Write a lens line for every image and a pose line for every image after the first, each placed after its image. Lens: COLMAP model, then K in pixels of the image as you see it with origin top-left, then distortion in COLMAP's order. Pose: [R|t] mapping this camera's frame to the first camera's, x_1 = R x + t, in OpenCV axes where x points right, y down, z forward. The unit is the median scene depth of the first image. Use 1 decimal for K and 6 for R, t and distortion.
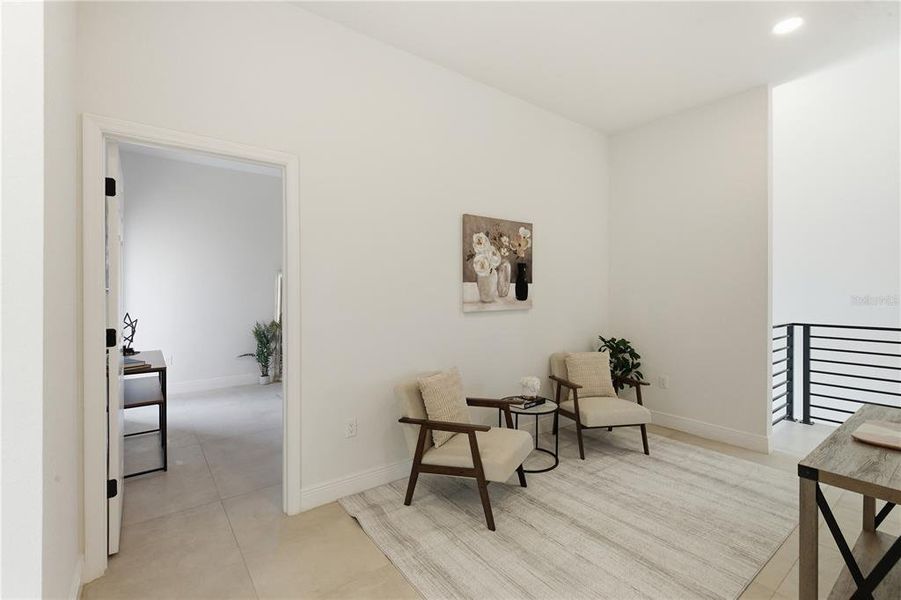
lens RADIAL K [[408.2, 0, 457.8], [0, 408.2, 294.8], [0, 0, 1]] dist [-0.005807, 0.002181]
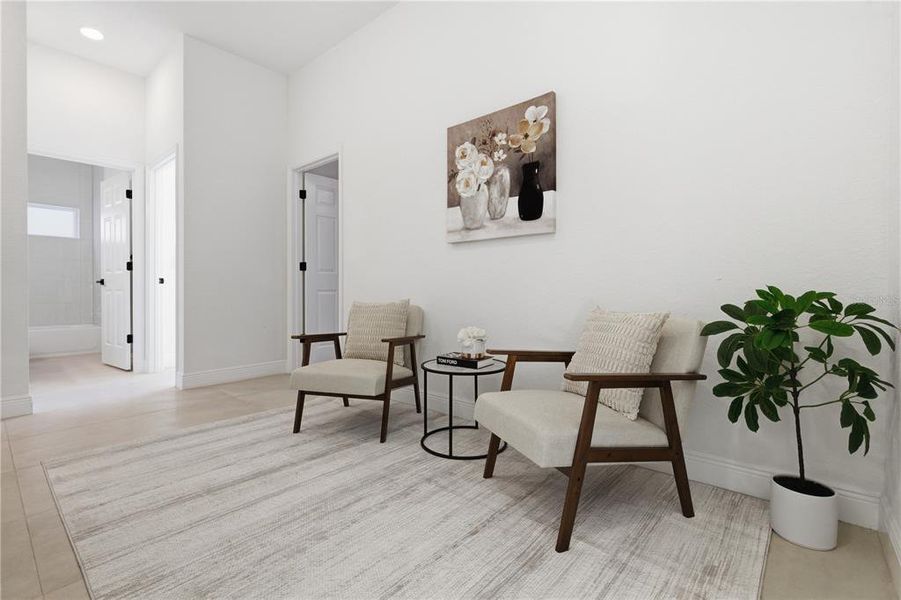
lens RADIAL K [[408.2, 0, 459.2], [0, 408.2, 294.9], [0, 0, 1]] dist [-0.005807, 0.002181]
pose [[0.202392, 0.013684, -0.979209, 0.838782], [-0.004193, 0.999905, 0.013106, 0.135106], [0.979296, 0.001454, 0.202430, 0.825471]]
